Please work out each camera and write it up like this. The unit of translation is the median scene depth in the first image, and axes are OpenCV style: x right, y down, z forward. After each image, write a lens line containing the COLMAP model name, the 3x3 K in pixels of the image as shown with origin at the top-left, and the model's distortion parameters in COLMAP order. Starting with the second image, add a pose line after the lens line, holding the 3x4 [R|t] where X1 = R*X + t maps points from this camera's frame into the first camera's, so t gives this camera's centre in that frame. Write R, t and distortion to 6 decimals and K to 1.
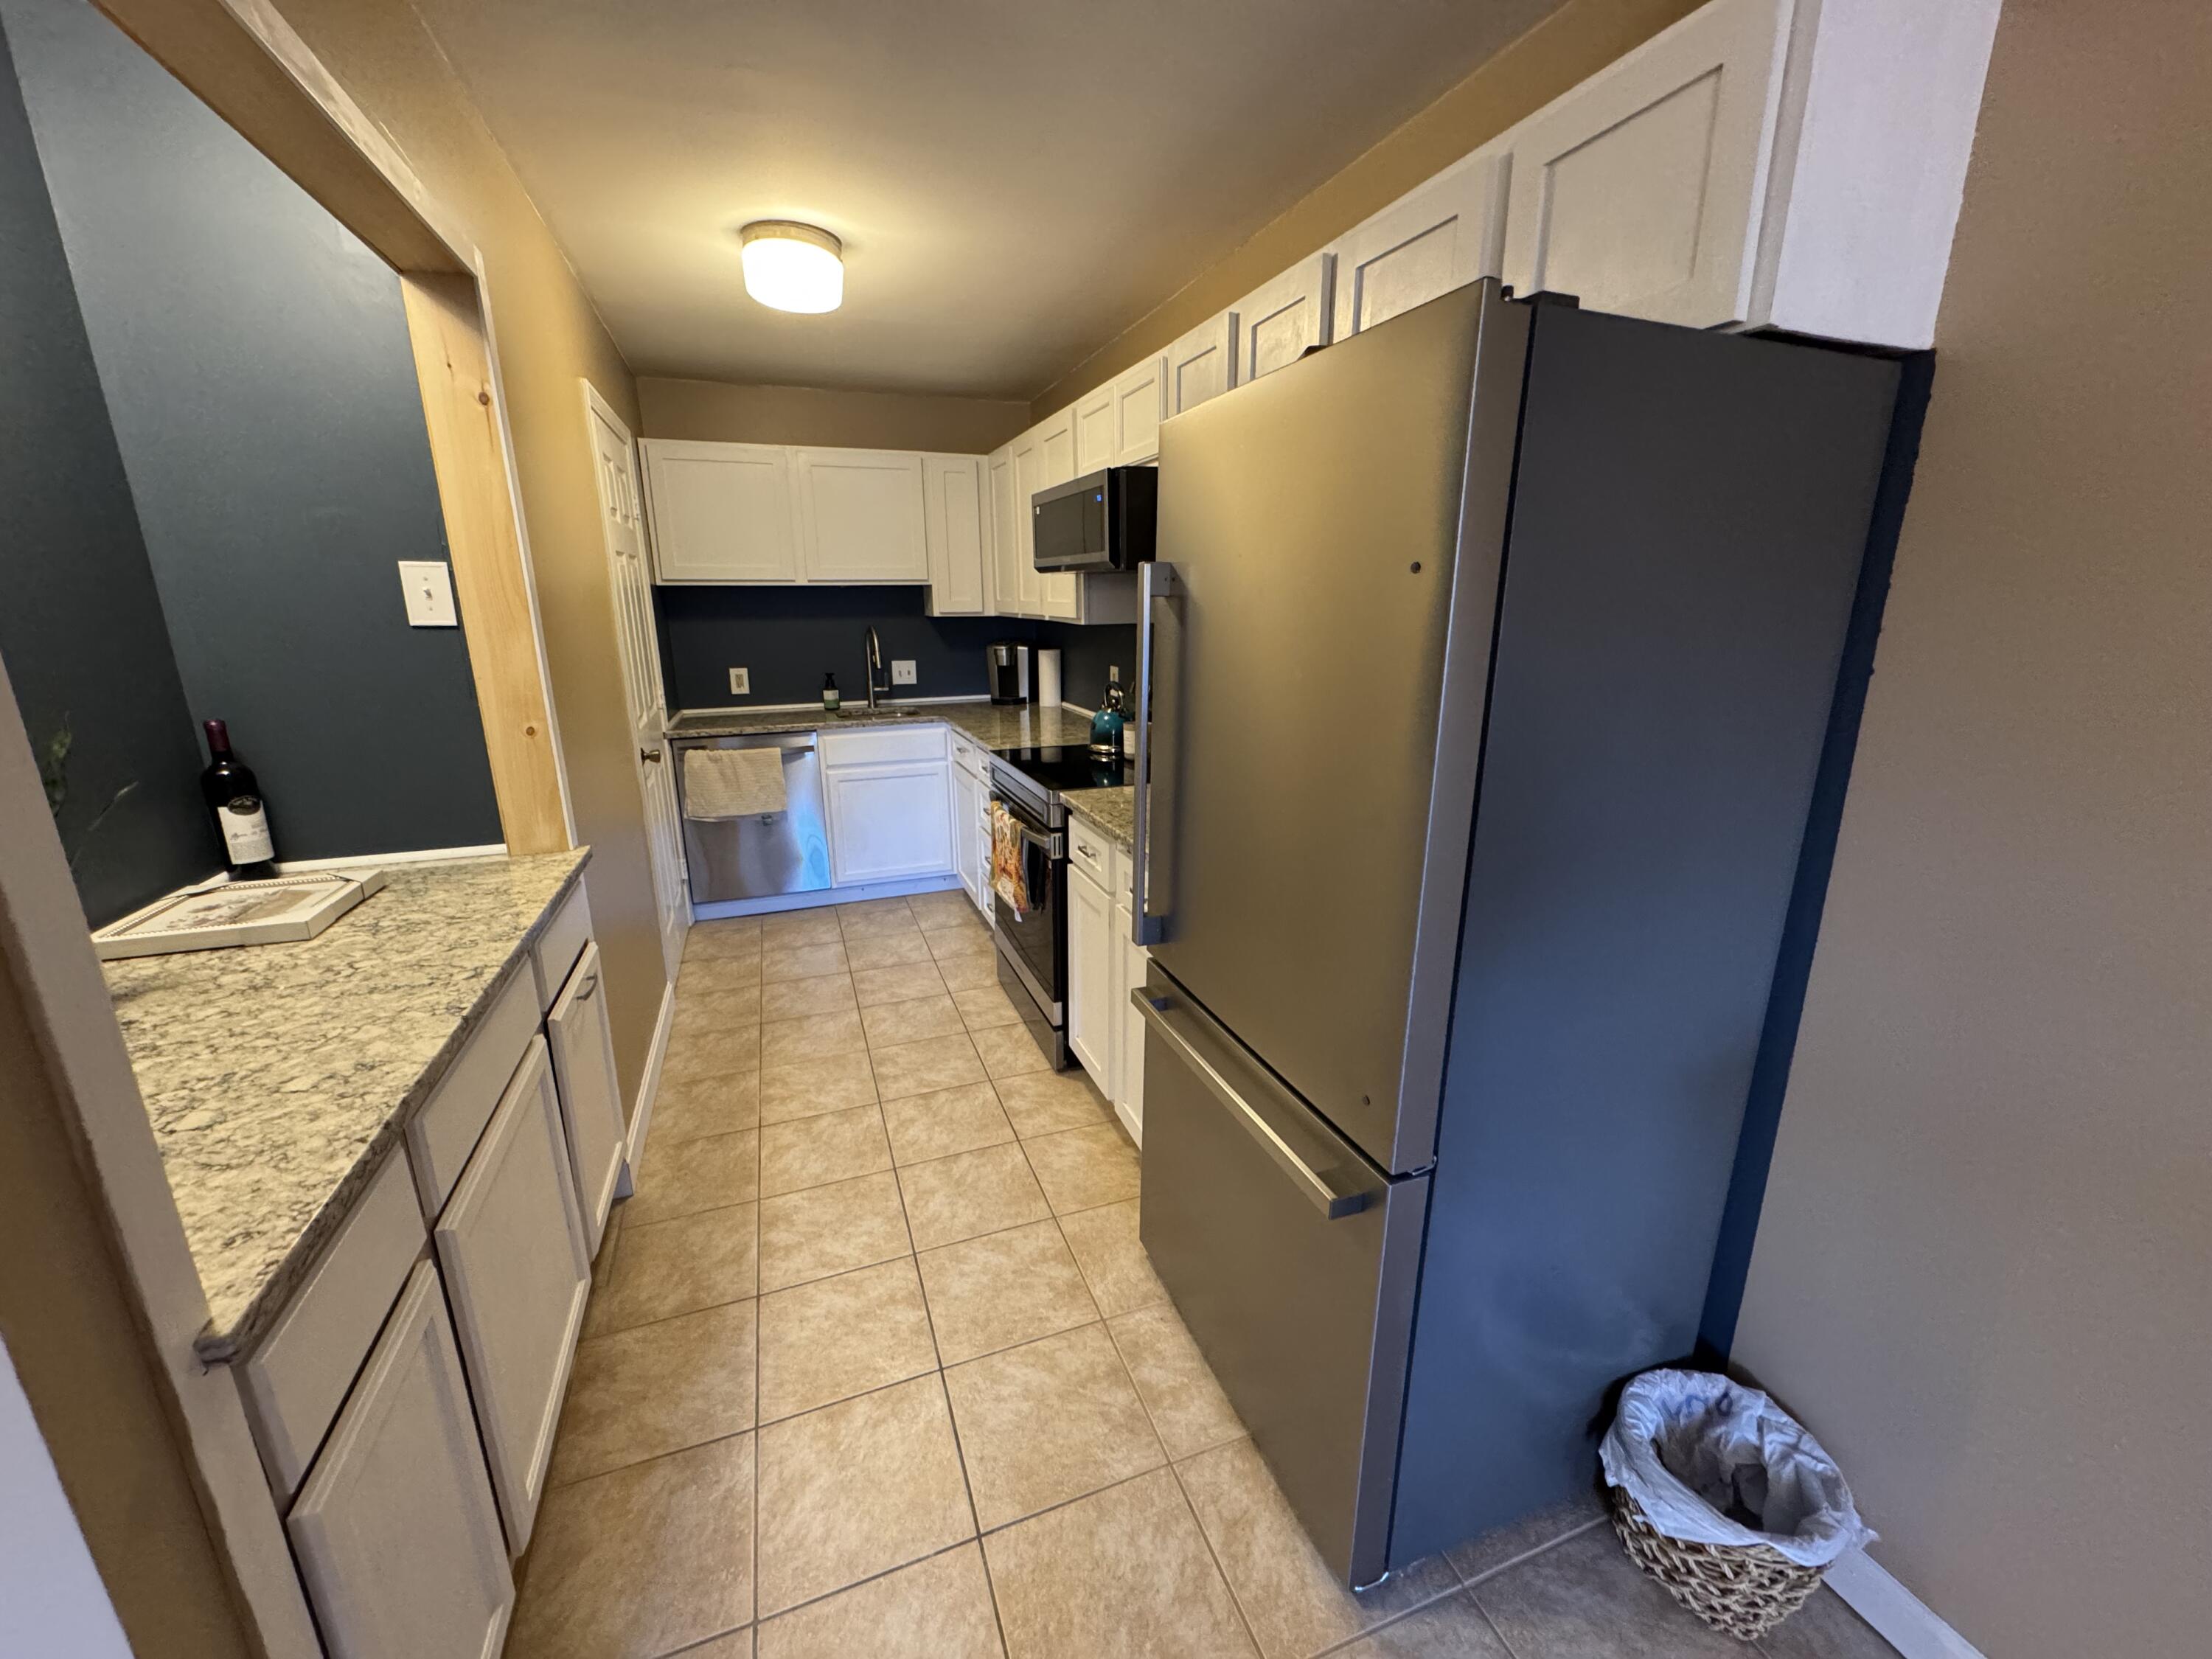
lens RADIAL K [[880.5, 0, 1106.0], [0, 880.5, 829.5], [0, 0, 1]] dist [-0.002241, -0.000987]
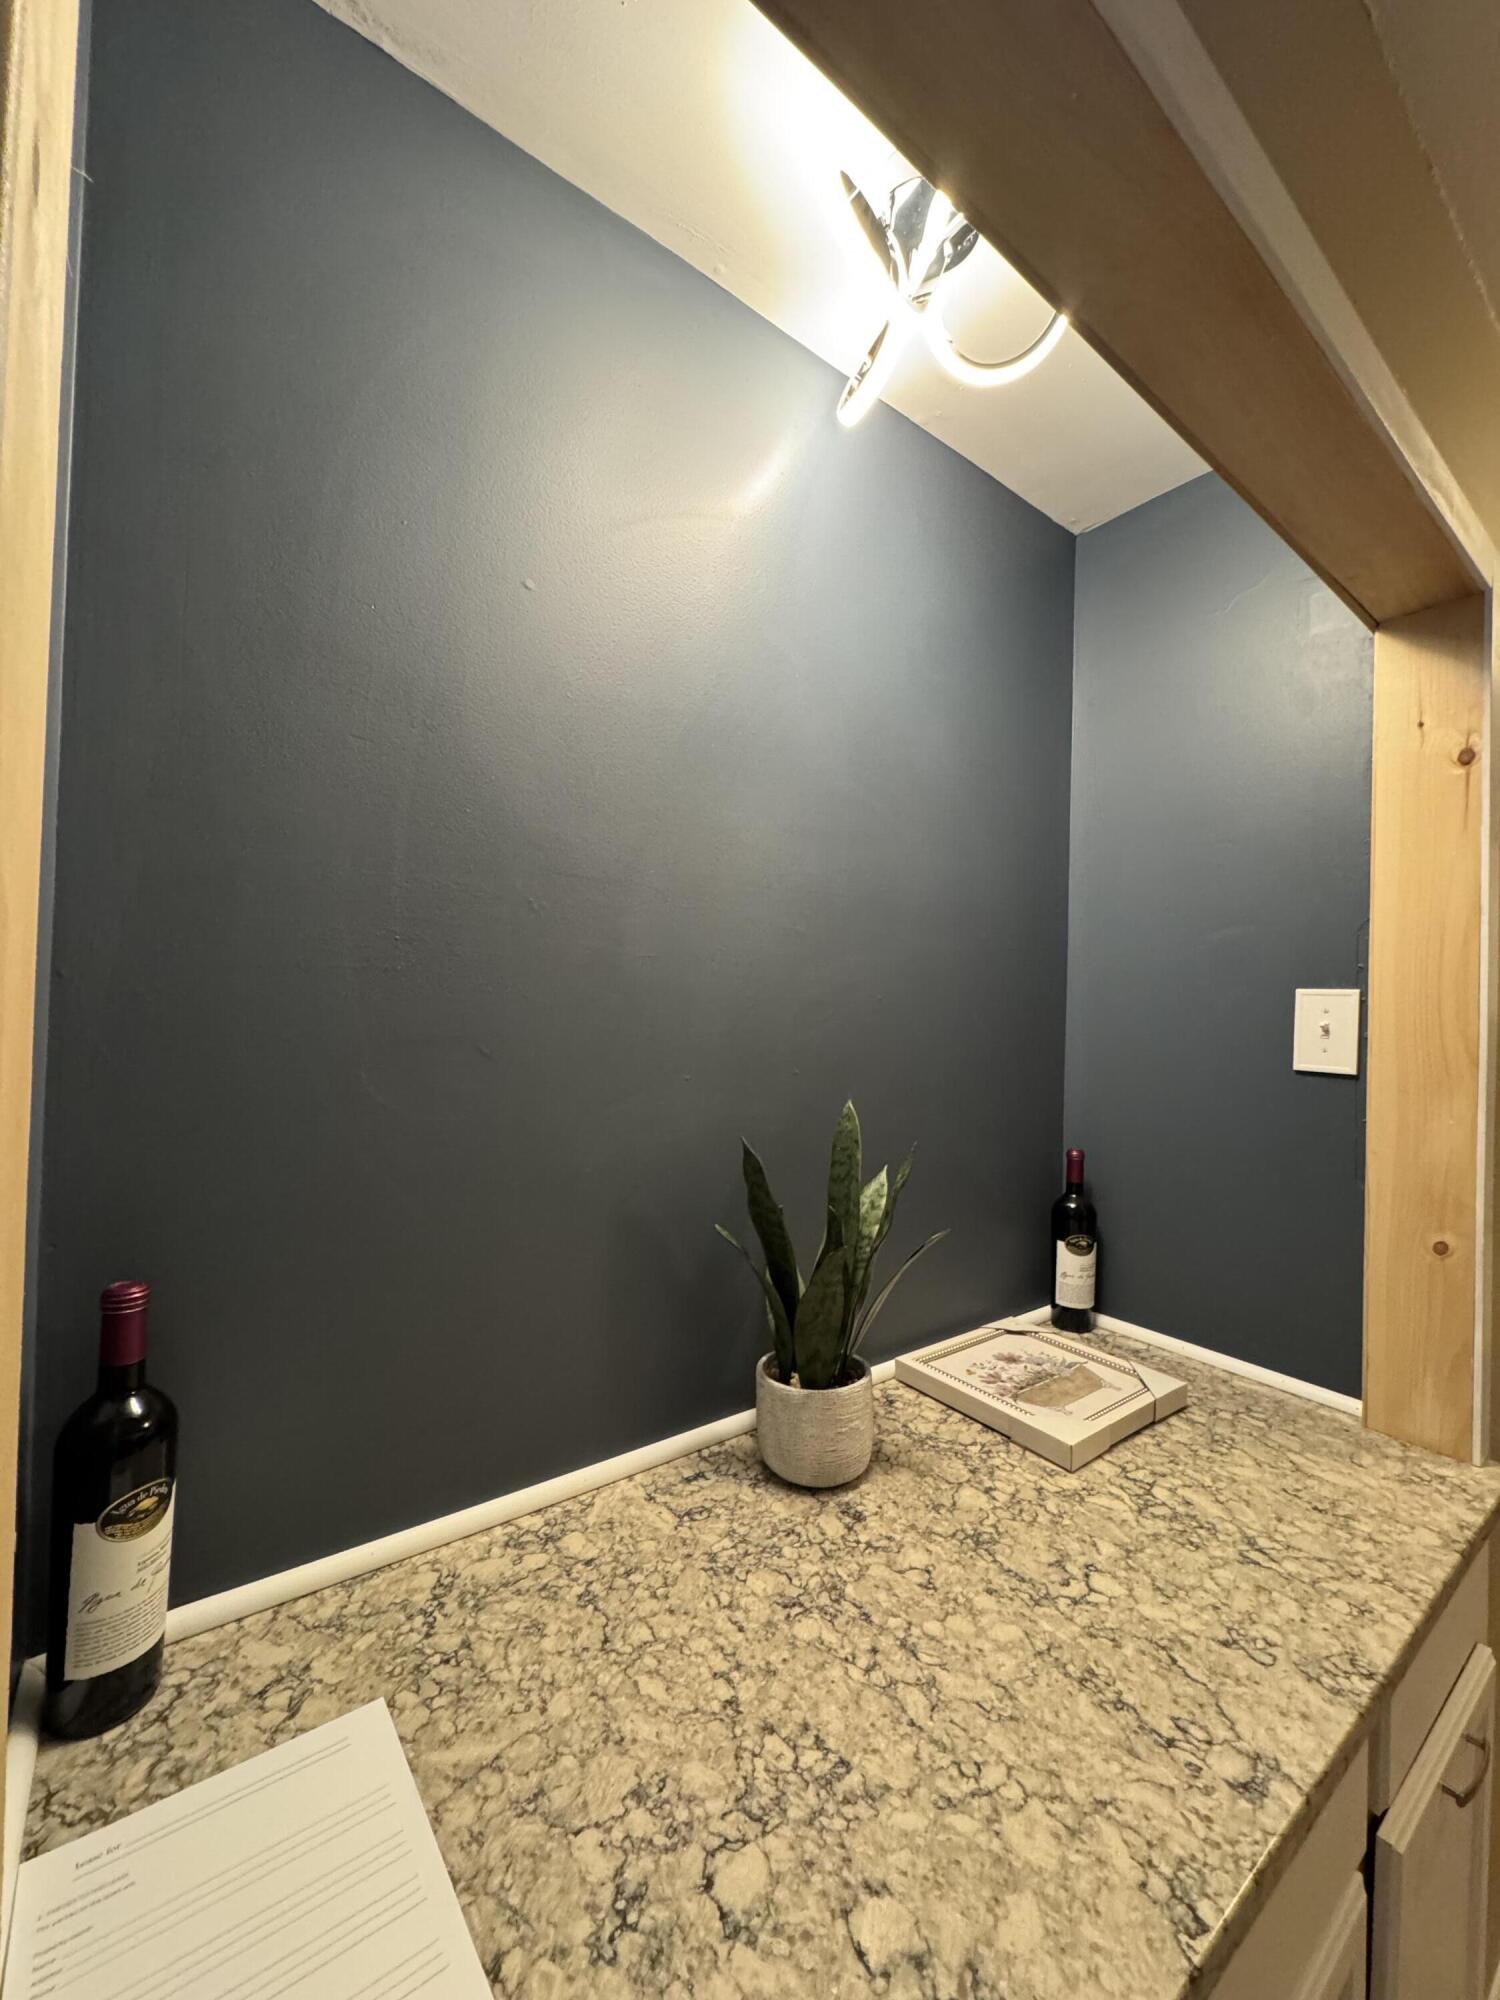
lens RADIAL K [[796.1, 0, 750.0], [0, 796.1, 1000.0], [0, 0, 1]] dist [-0.002241, -0.000987]
pose [[0.295801, -0.001135, -0.955249, -0.316930], [-0.273228, 0.958120, -0.085745, -0.119511], [0.915341, 0.286364, 0.283103, 0.414247]]
